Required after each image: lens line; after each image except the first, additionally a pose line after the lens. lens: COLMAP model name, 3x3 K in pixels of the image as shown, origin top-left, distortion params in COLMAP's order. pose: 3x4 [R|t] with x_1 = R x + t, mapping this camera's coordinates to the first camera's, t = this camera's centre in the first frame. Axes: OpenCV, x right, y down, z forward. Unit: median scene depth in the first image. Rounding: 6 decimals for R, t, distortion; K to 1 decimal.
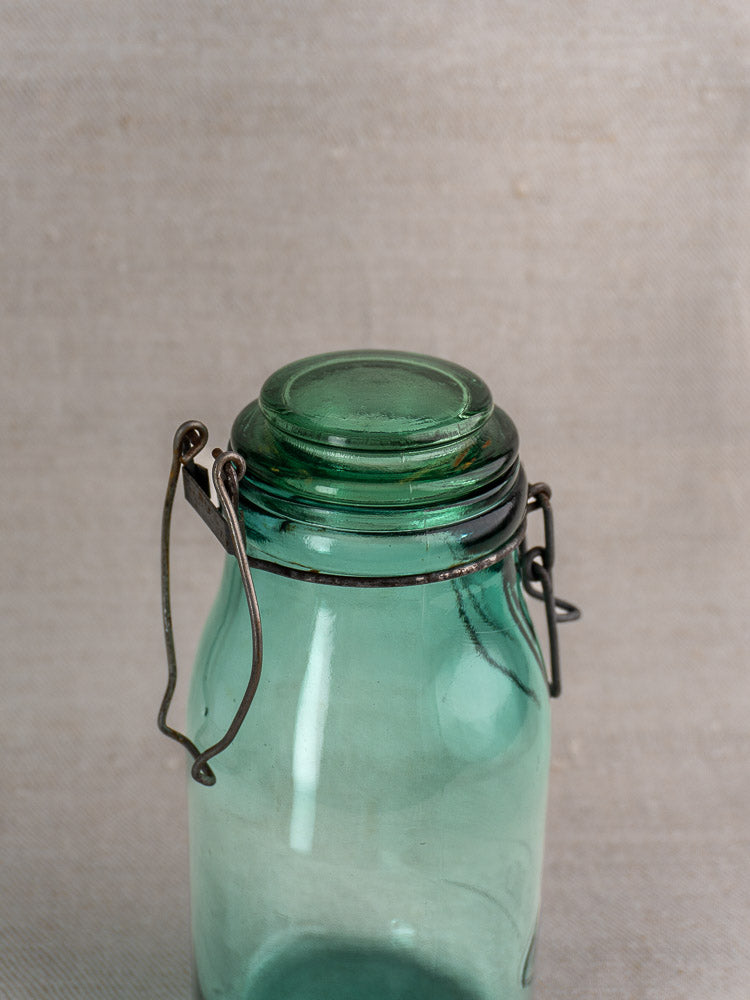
lens RADIAL K [[1513.4, 0, 379.4], [0, 1513.4, 456.8], [0, 0, 1]] dist [-0.007702, 0.138222]
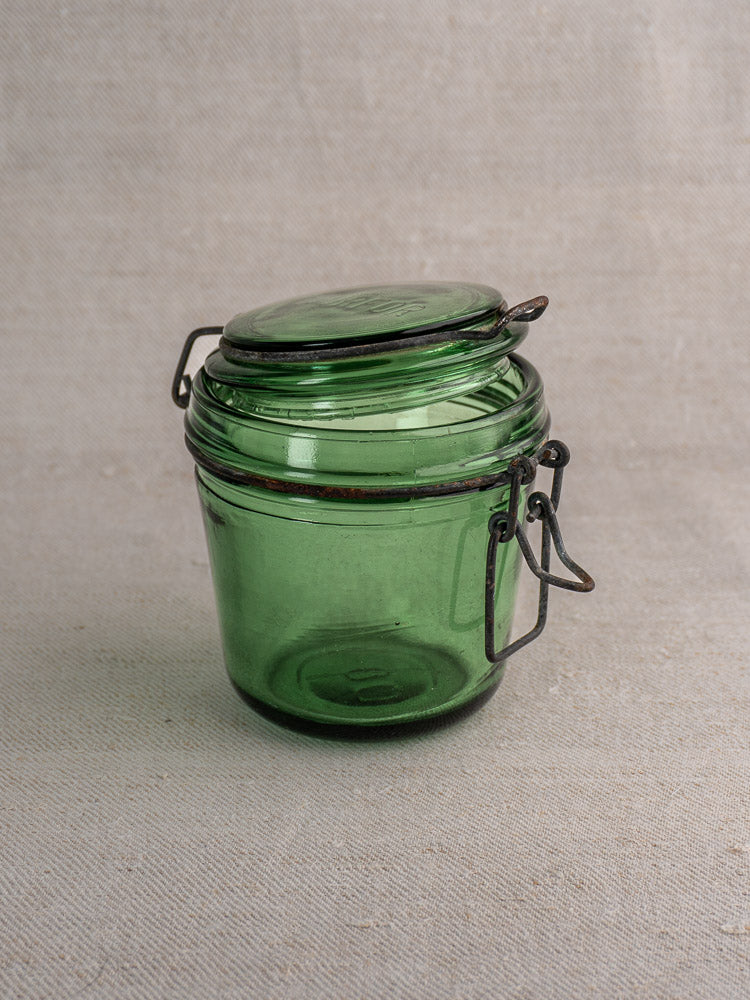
lens RADIAL K [[1851.1, 0, 343.3], [0, 1851.1, 482.2], [0, 0, 1]] dist [-0.006326, 0.149079]
pose [[0.999554, -0.004822, -0.029472, 0.061683], [0.003509, 0.999006, -0.044434, 0.261775], [0.029657, 0.044310, 0.998578, -0.272822]]
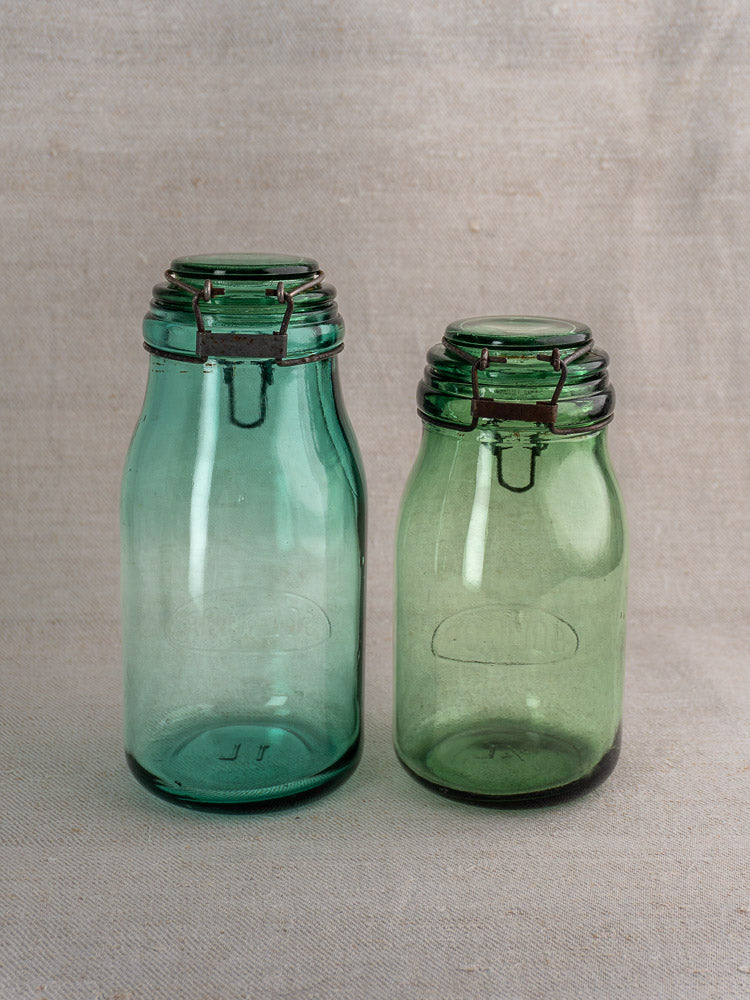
lens RADIAL K [[1513.4, 0, 379.4], [0, 1513.4, 456.8], [0, 0, 1]] dist [-0.007702, 0.138222]
pose [[0.999940, -0.009839, 0.004798, -0.004227], [0.010503, 0.985868, -0.167194, 0.272875], [-0.003085, 0.167234, 0.985912, -0.362316]]
